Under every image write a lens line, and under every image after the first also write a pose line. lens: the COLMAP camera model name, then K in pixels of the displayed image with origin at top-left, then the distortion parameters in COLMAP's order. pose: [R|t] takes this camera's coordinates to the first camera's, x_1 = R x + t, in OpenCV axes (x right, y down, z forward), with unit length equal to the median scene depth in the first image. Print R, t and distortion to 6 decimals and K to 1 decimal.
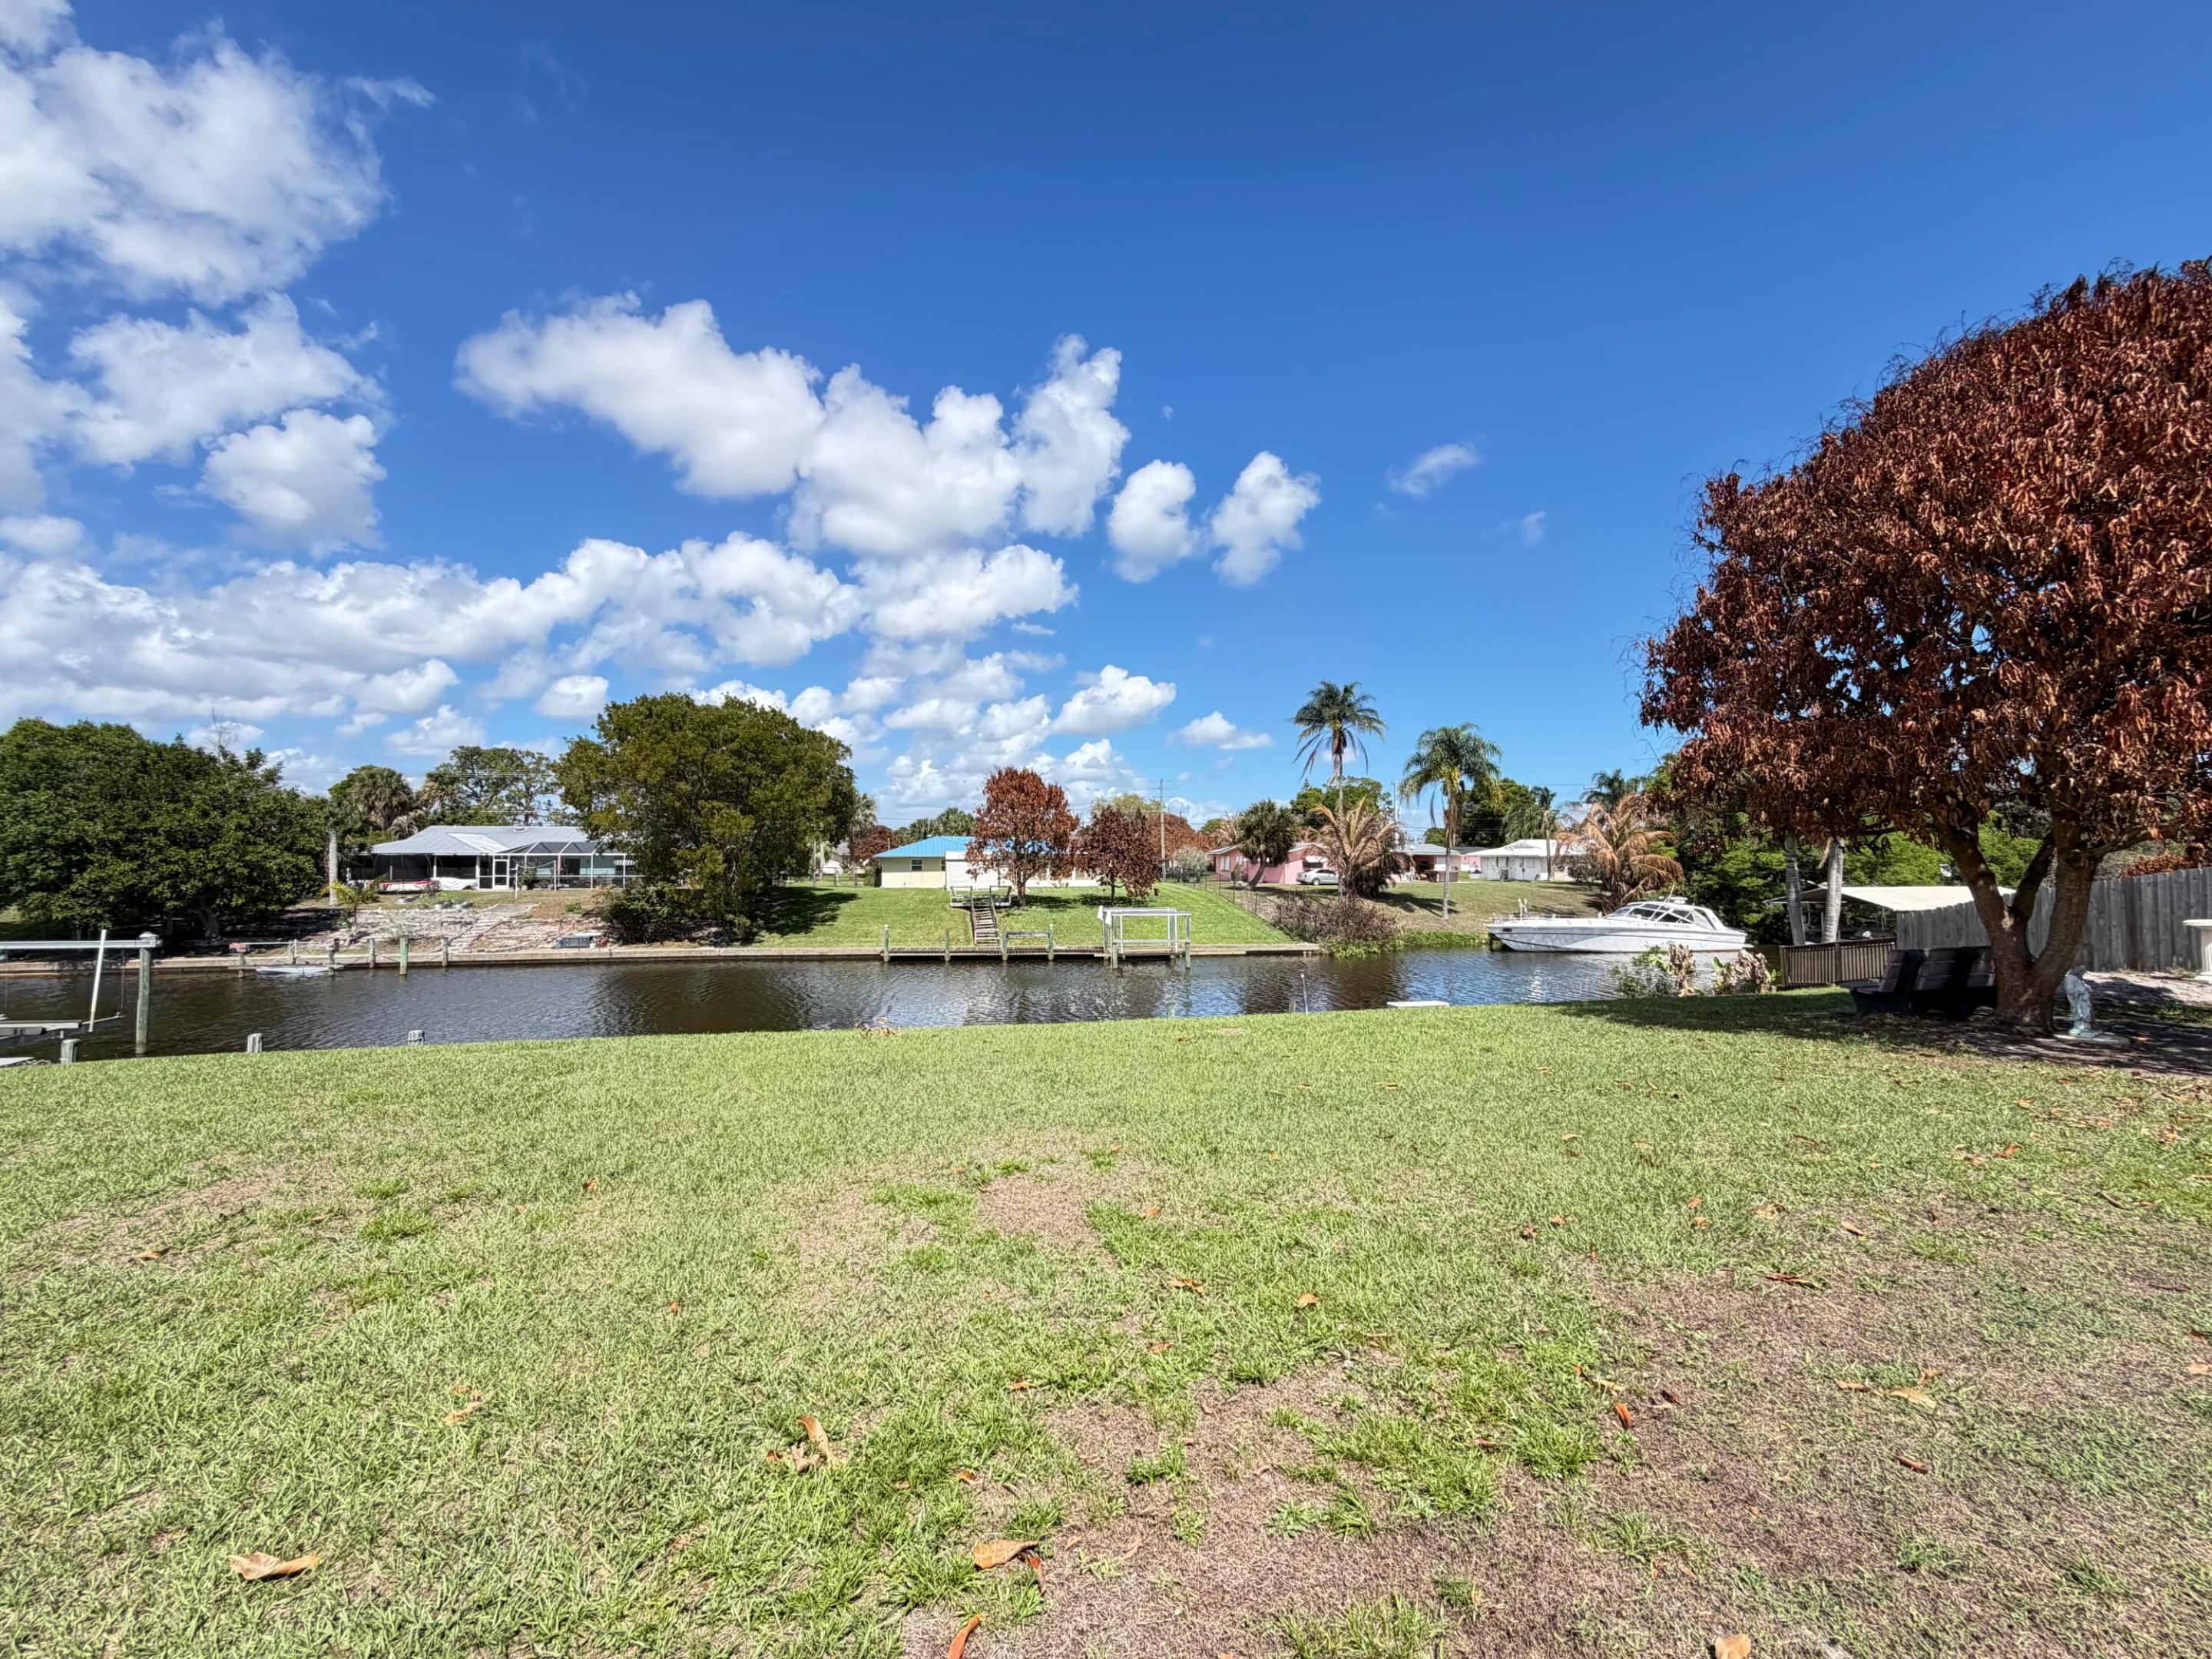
lens RADIAL K [[870.3, 0, 1106.0], [0, 870.3, 829.5], [0, 0, 1]] dist [-0.000271, -0.000504]
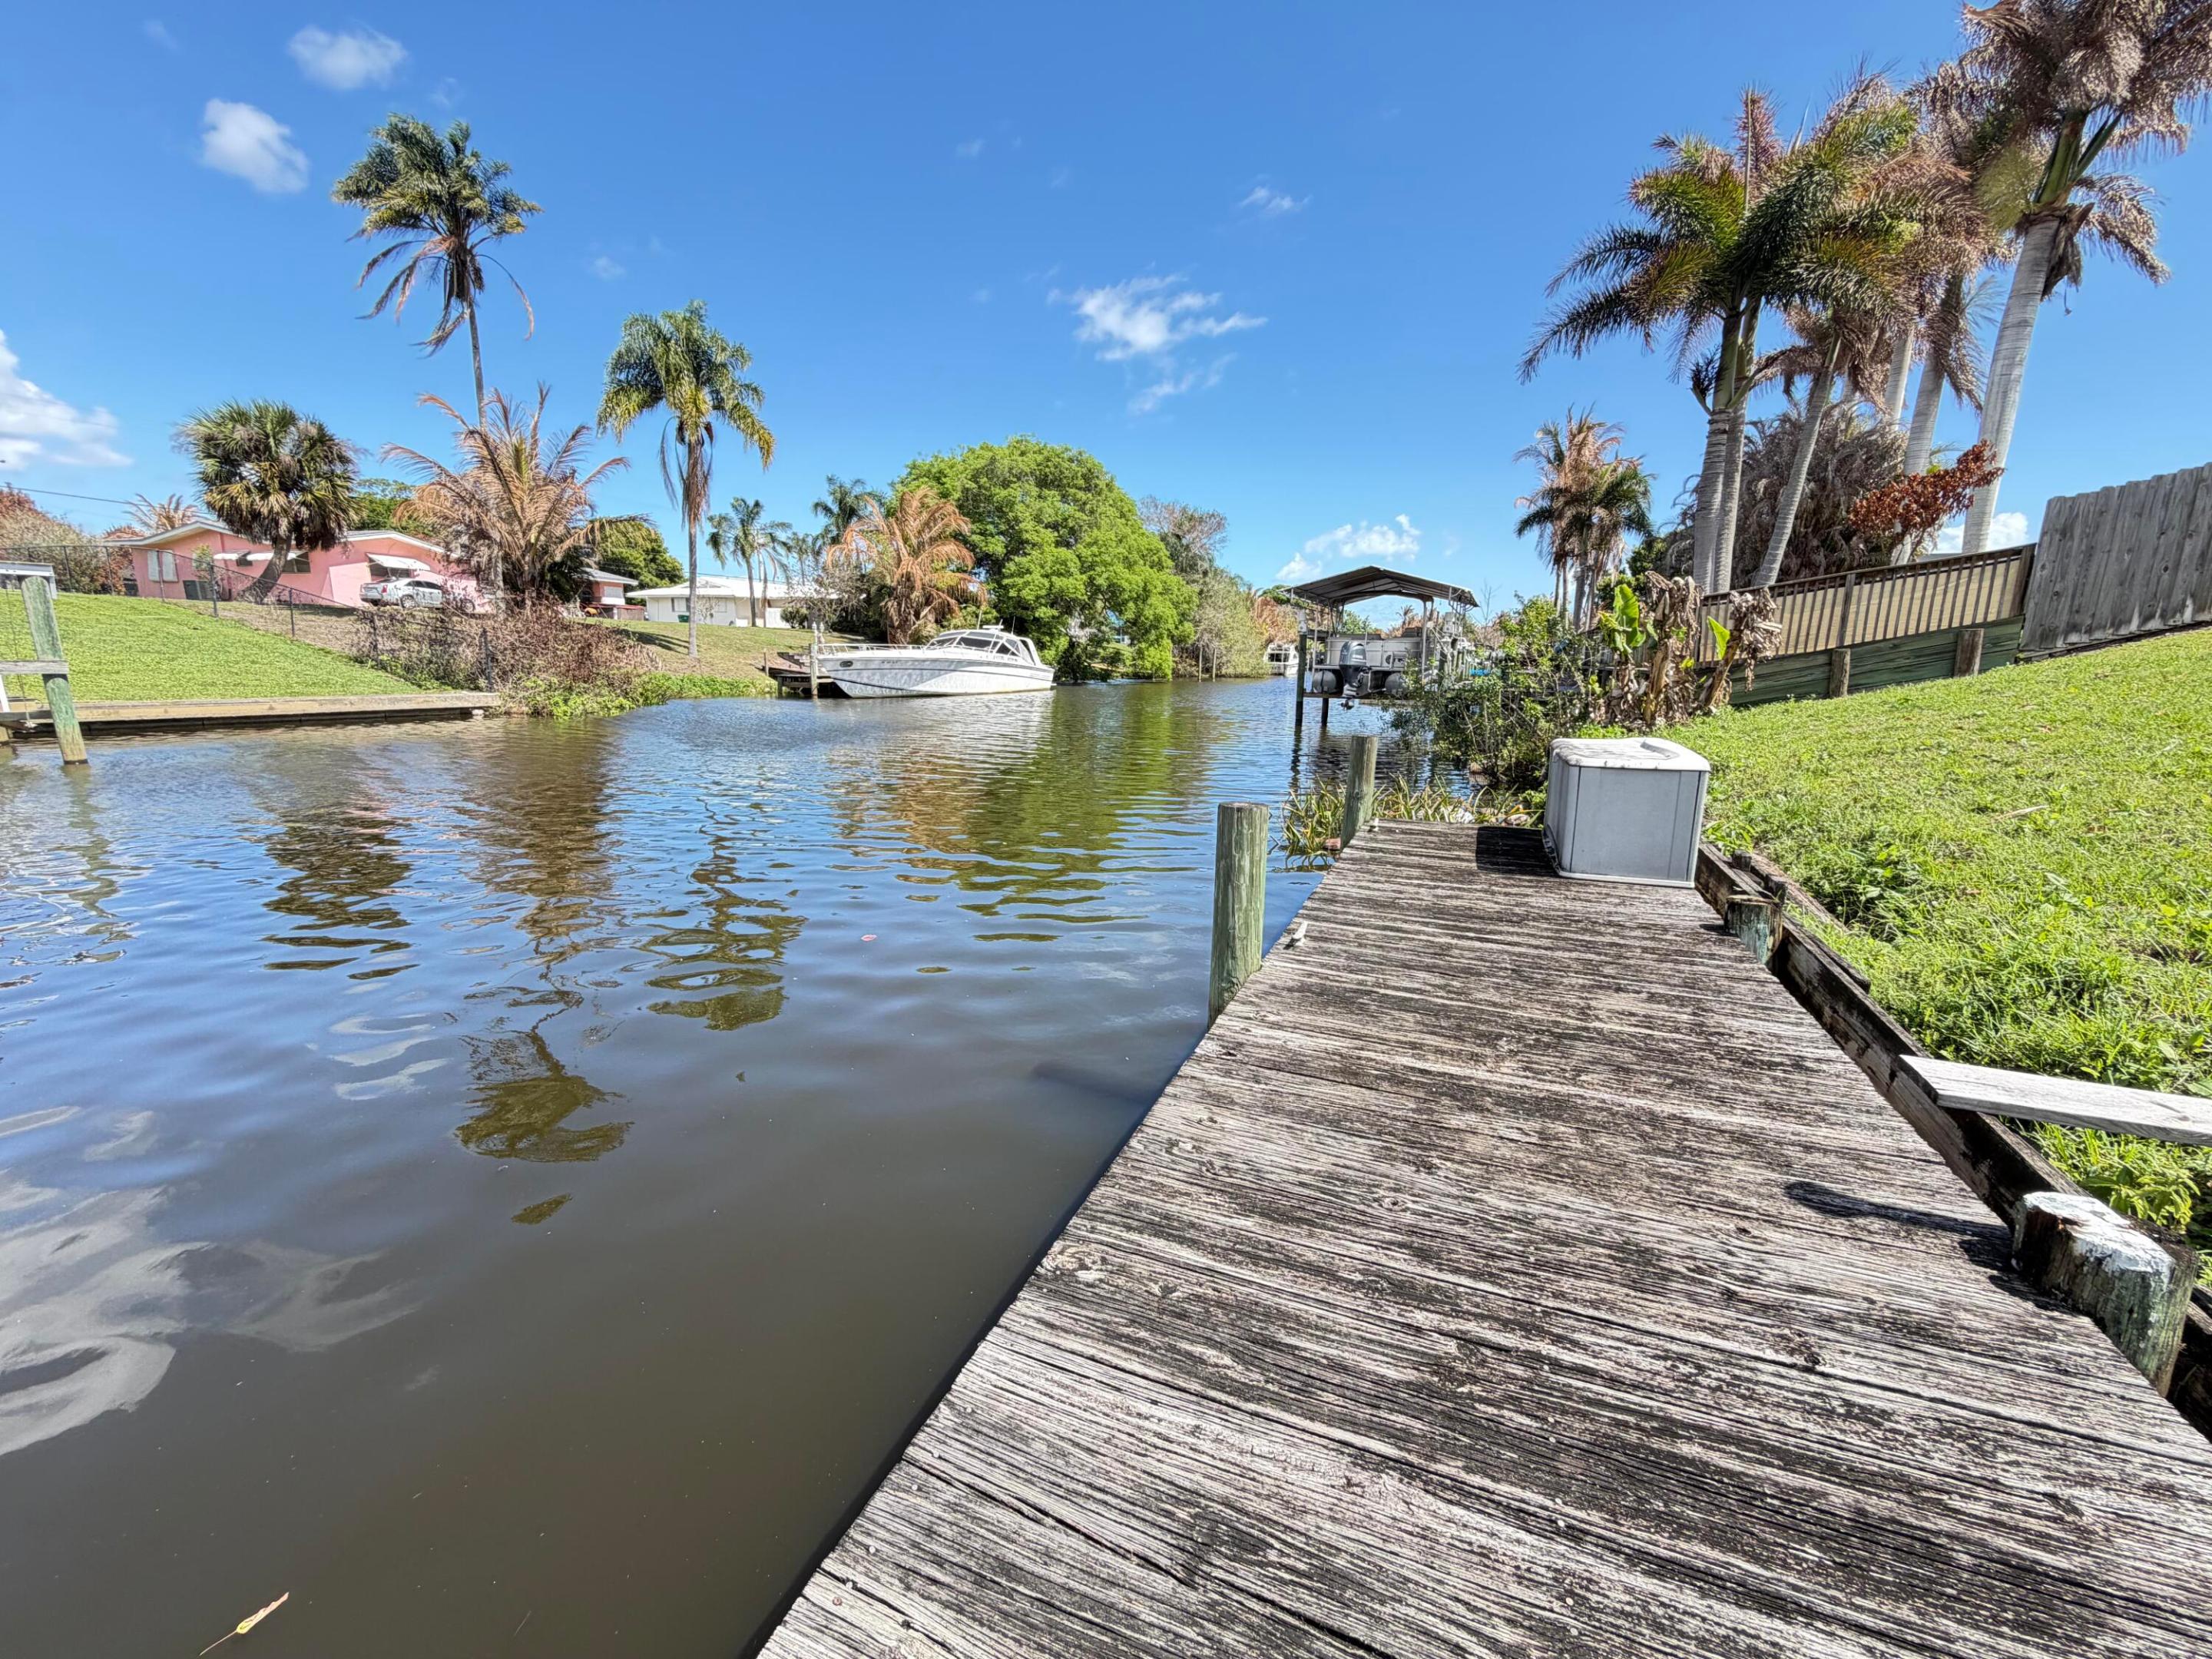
lens RADIAL K [[870.3, 0, 1106.0], [0, 870.3, 829.5], [0, 0, 1]] dist [-0.000271, -0.000504]
pose [[0.572079, -0.151321, 0.806119, 0.038252], [-0.050217, 0.974528, 0.218572, 0.072546], [-0.818660, -0.165522, 0.549908, 0.400613]]
